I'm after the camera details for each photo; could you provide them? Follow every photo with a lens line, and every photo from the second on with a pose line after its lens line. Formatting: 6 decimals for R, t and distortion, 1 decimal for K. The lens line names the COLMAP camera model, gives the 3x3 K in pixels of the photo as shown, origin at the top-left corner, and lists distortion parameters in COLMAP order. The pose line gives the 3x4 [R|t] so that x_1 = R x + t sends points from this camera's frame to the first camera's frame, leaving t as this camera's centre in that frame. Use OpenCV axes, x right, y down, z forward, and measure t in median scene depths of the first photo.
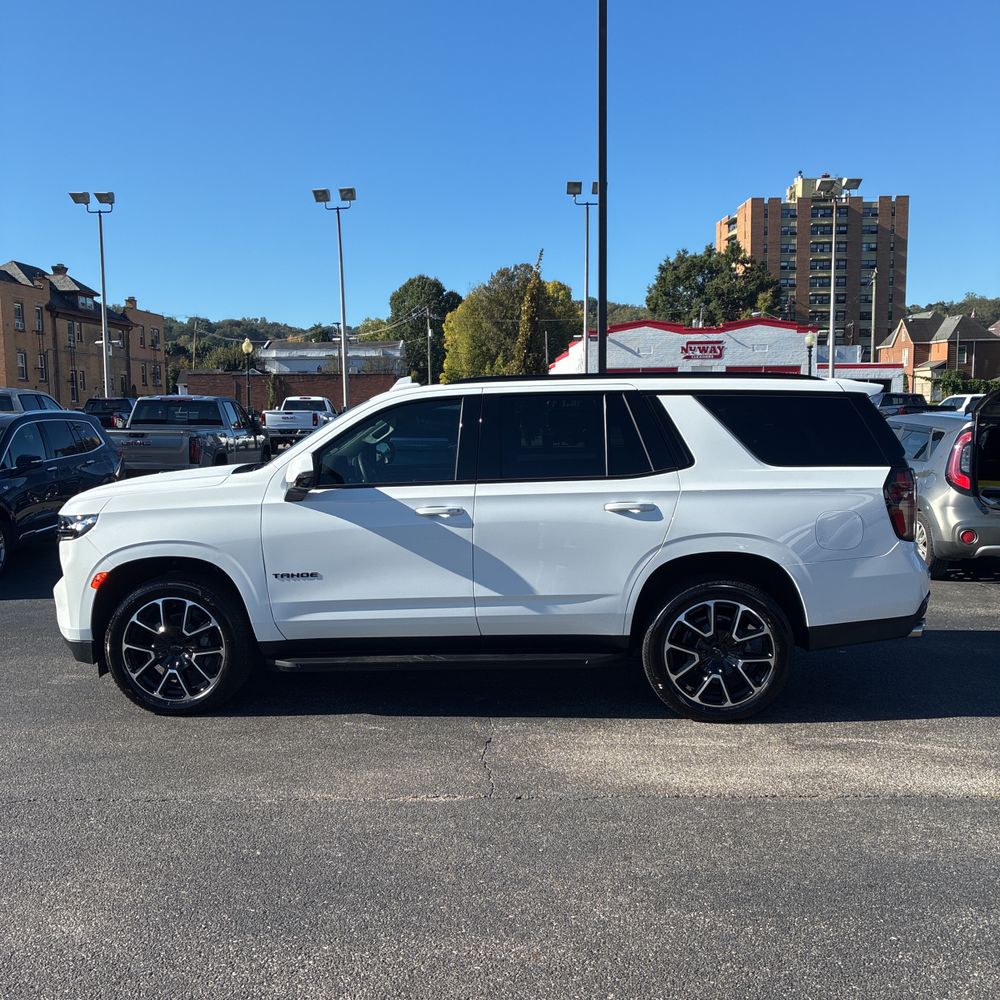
lens RADIAL K [[1011.4, 0, 495.2], [0, 1011.4, 497.0], [0, 0, 1]] dist [0.006373, 0.055129]
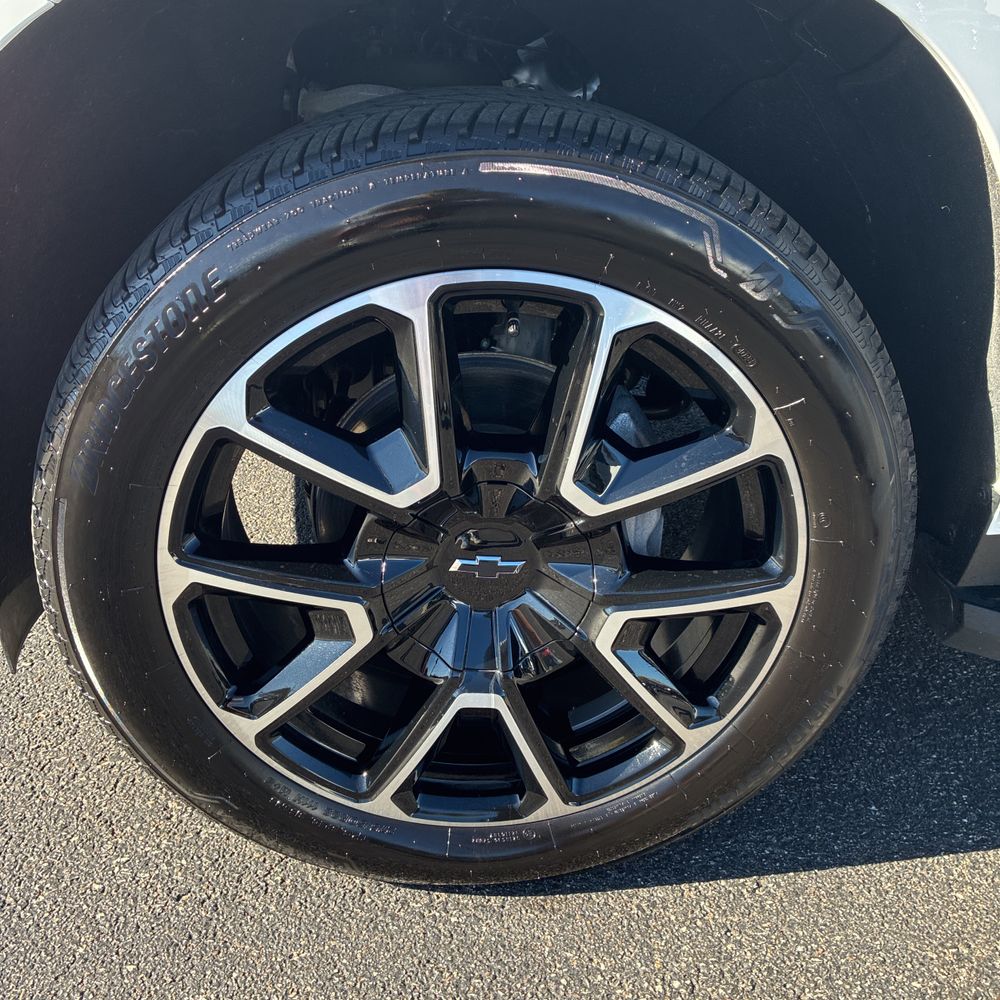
lens RADIAL K [[1008.3, 0, 500.0], [0, 1008.3, 500.0], [0, 0, 1]] dist [0.030398, 0.003051]
pose [[0.990909, -0.025884, 0.132020, -0.338129], [-0.026930, 0.923291, 0.383157, 0.074735], [-0.131810, -0.383229, 0.914200, 0.858462]]
